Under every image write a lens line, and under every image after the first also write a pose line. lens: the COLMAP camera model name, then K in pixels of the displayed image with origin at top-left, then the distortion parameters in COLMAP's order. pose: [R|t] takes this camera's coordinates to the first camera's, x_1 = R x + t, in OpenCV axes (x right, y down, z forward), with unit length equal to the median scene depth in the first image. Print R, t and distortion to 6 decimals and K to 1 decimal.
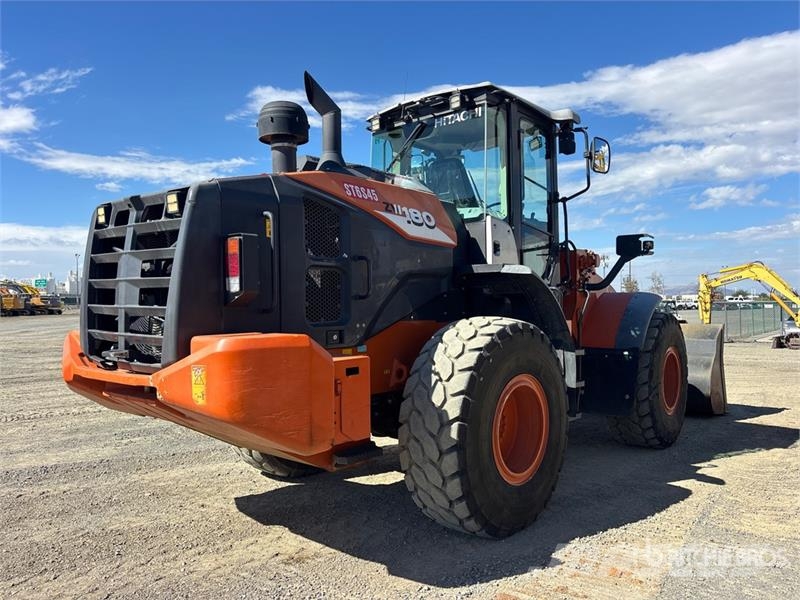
lens RADIAL K [[623.9, 0, 400.0], [0, 623.9, 300.0], [0, 0, 1]] dist [0.089318, -0.110208]
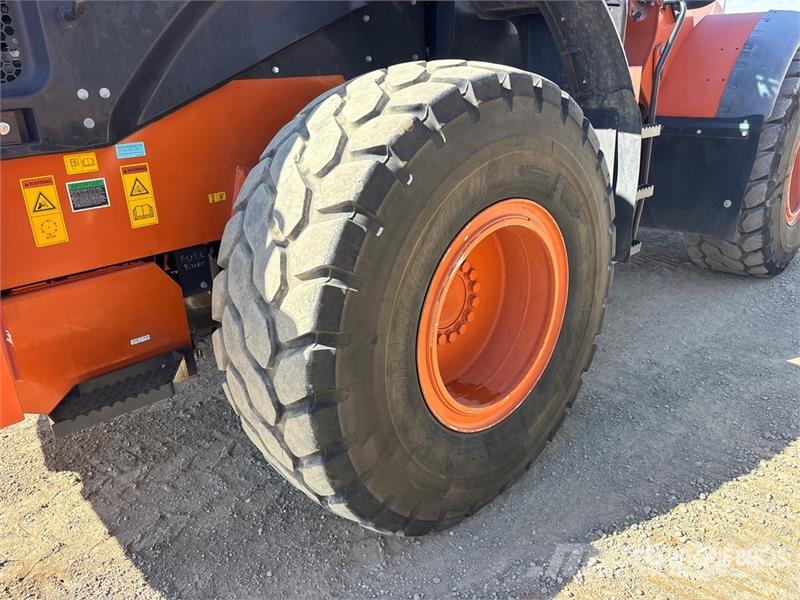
lens RADIAL K [[623.9, 0, 400.0], [0, 623.9, 300.0], [0, 0, 1]] dist [0.089318, -0.110208]
pose [[0.995740, -0.004655, -0.092085, 0.158939], [0.037125, 0.934429, 0.354209, 0.026312], [0.084398, -0.356119, 0.930621, 0.558327]]
